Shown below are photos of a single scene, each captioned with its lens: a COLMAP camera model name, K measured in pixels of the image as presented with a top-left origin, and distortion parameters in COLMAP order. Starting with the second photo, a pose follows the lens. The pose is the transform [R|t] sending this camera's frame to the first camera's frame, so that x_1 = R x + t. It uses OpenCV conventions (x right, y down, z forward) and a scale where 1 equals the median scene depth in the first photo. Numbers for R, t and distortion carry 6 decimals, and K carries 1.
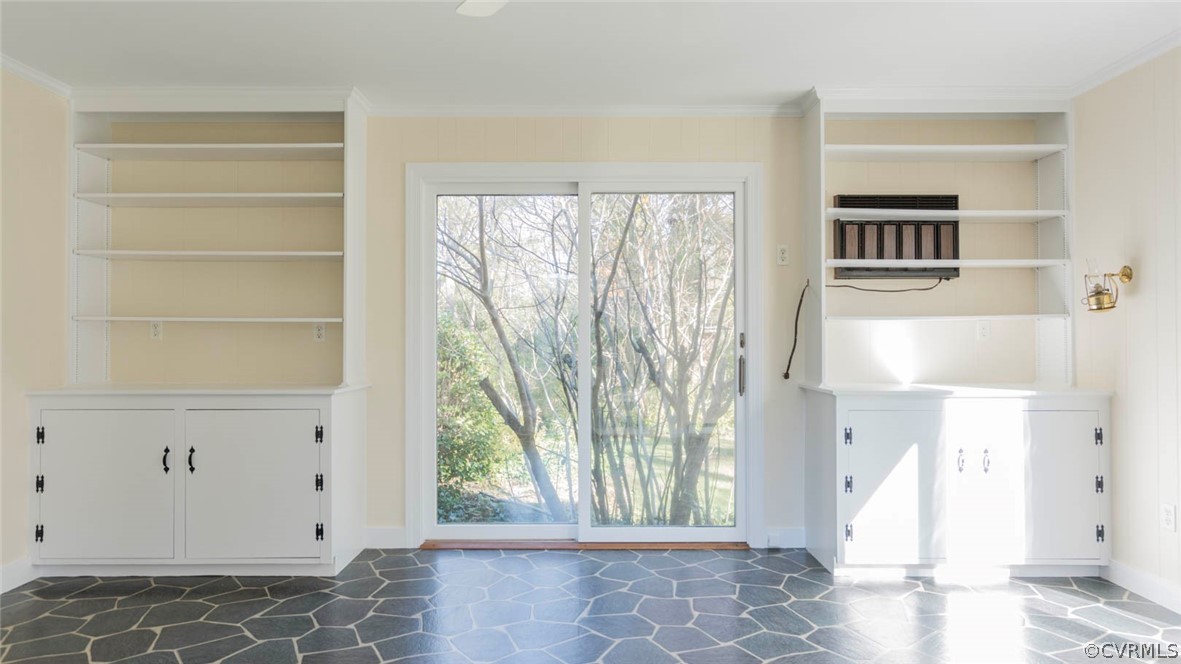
lens RADIAL K [[710.4, 0, 590.5], [0, 710.4, 332.0], [0, 0, 1]] dist [-0.046041, -0.000122]
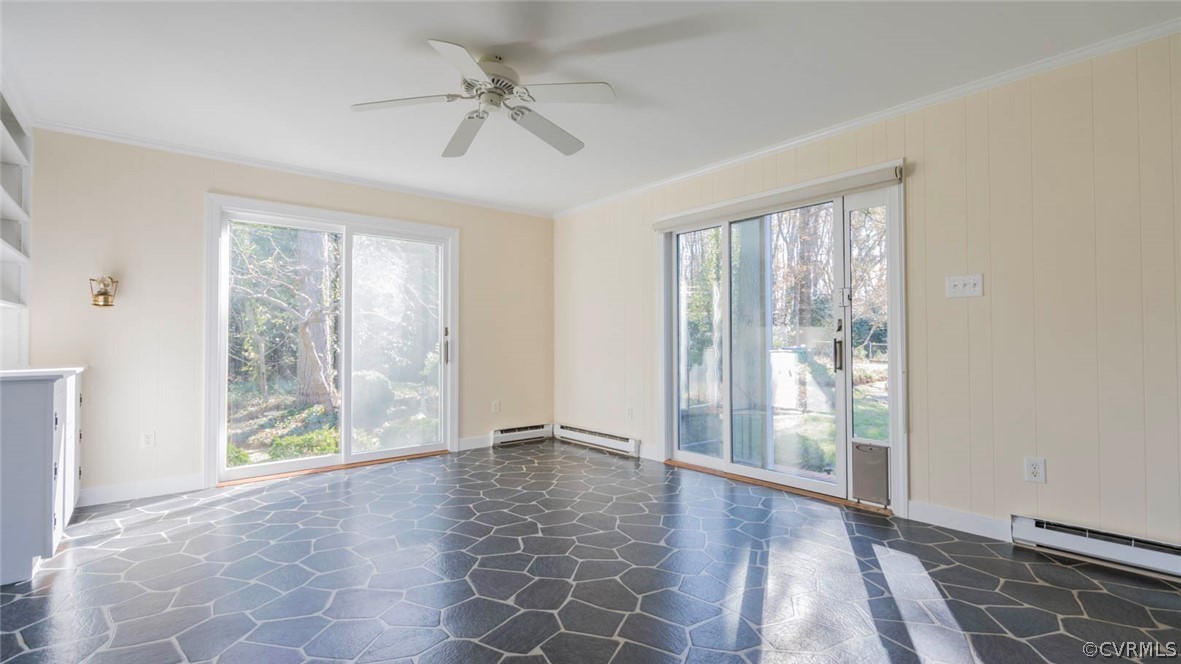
lens RADIAL K [[535.0, 0, 590.5], [0, 535.0, 332.0], [0, 0, 1]] dist [-0.000155, 0.000808]
pose [[-0.657869, 0.003083, 0.753126, -0.926967], [-0.028572, 0.999170, -0.029048, 0.030891], [-0.752591, -0.040628, -0.657234, 1.266319]]
